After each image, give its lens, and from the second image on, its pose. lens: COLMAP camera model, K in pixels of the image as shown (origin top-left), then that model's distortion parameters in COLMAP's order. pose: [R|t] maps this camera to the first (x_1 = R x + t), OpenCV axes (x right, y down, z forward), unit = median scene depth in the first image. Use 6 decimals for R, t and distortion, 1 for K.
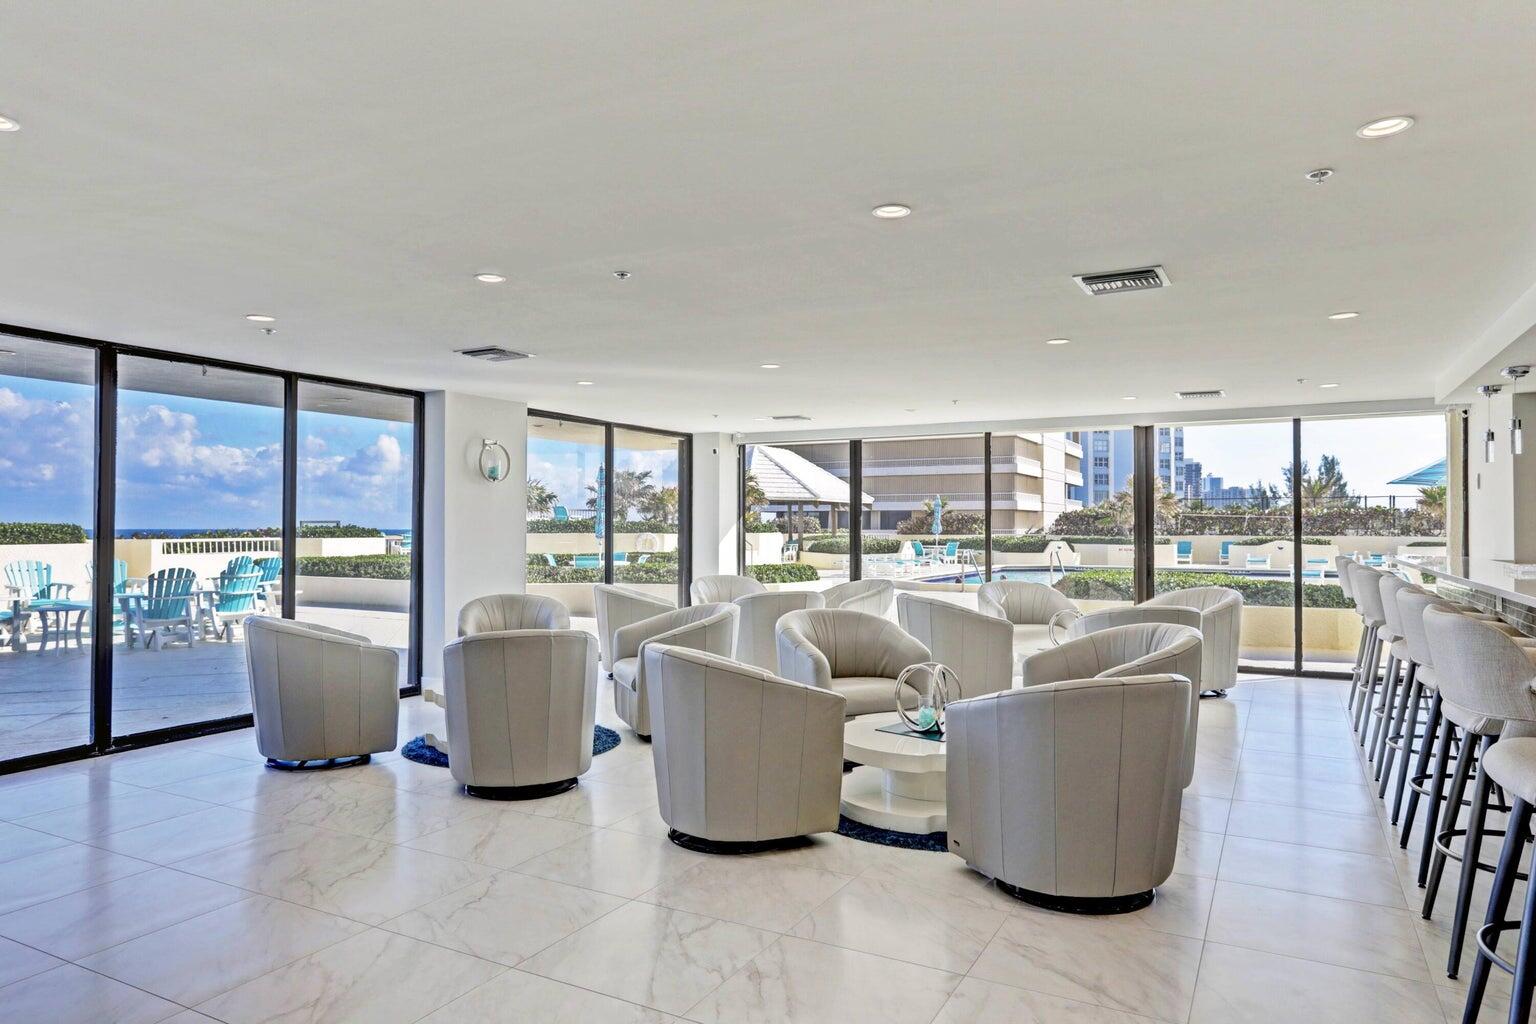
lens RADIAL K [[955.3, 0, 763.5], [0, 955.3, 522.5], [0, 0, 1]] dist [0.006007, -0.000679]
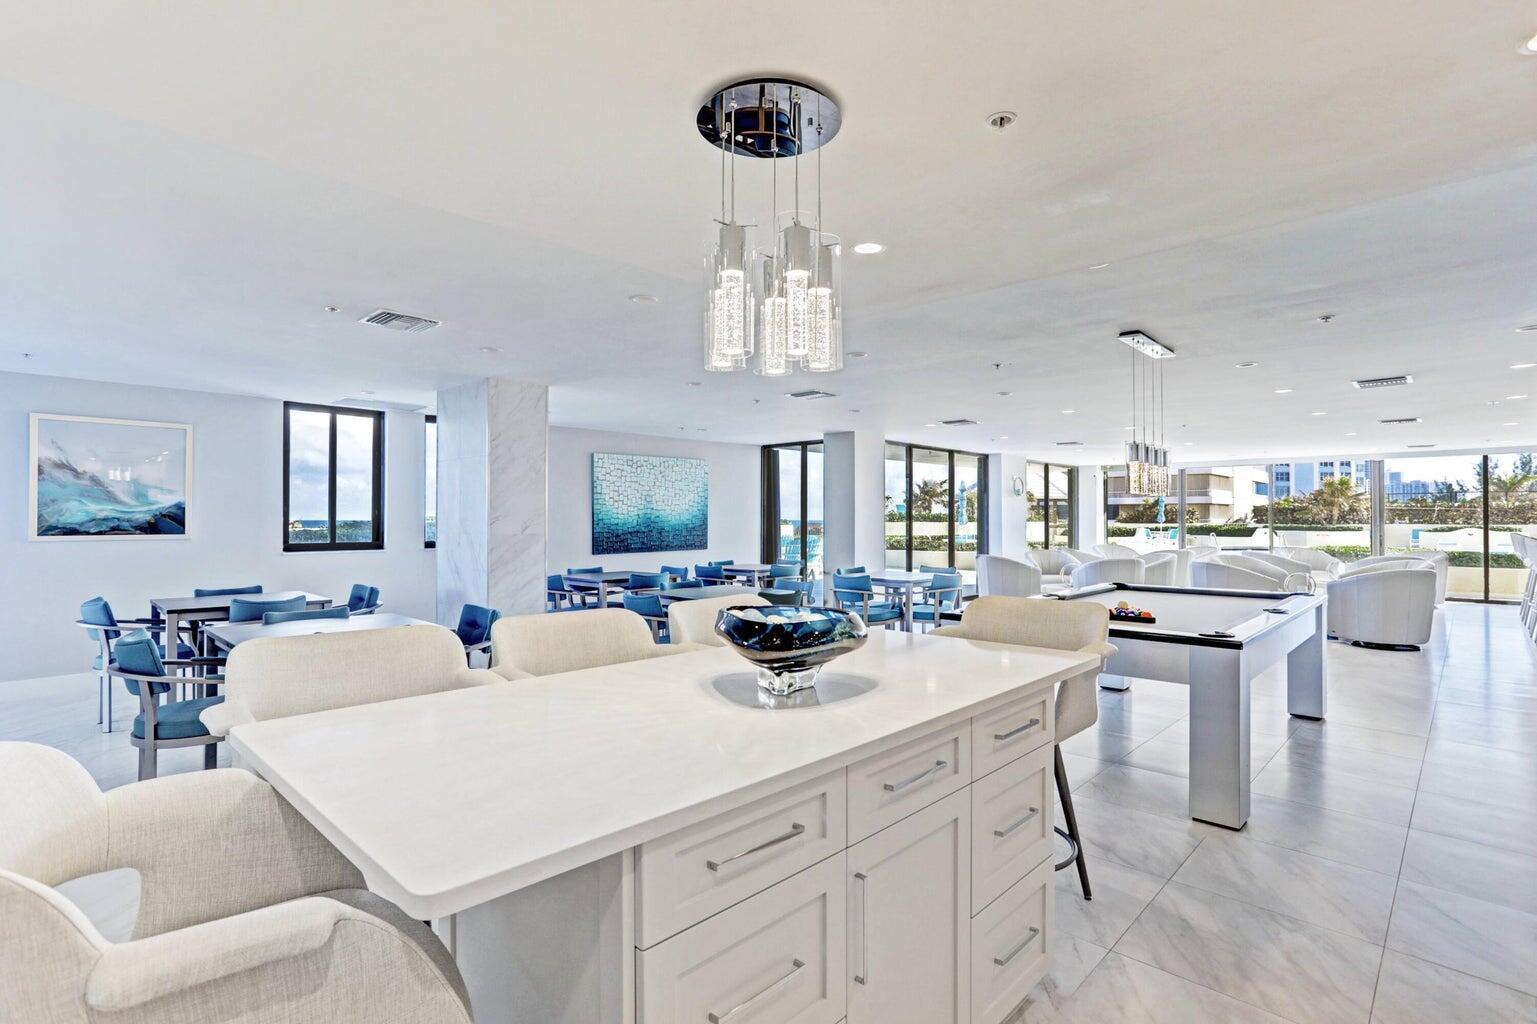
lens RADIAL K [[743.9, 0, 763.4], [0, 743.9, 506.9], [0, 0, 1]] dist [0.001332, 0.002147]
pose [[0.965924, -0.003219, -0.258806, -0.087545], [0.000742, 0.999953, -0.009671, -0.000300], [0.258825, 0.009149, 0.965881, -0.159038]]
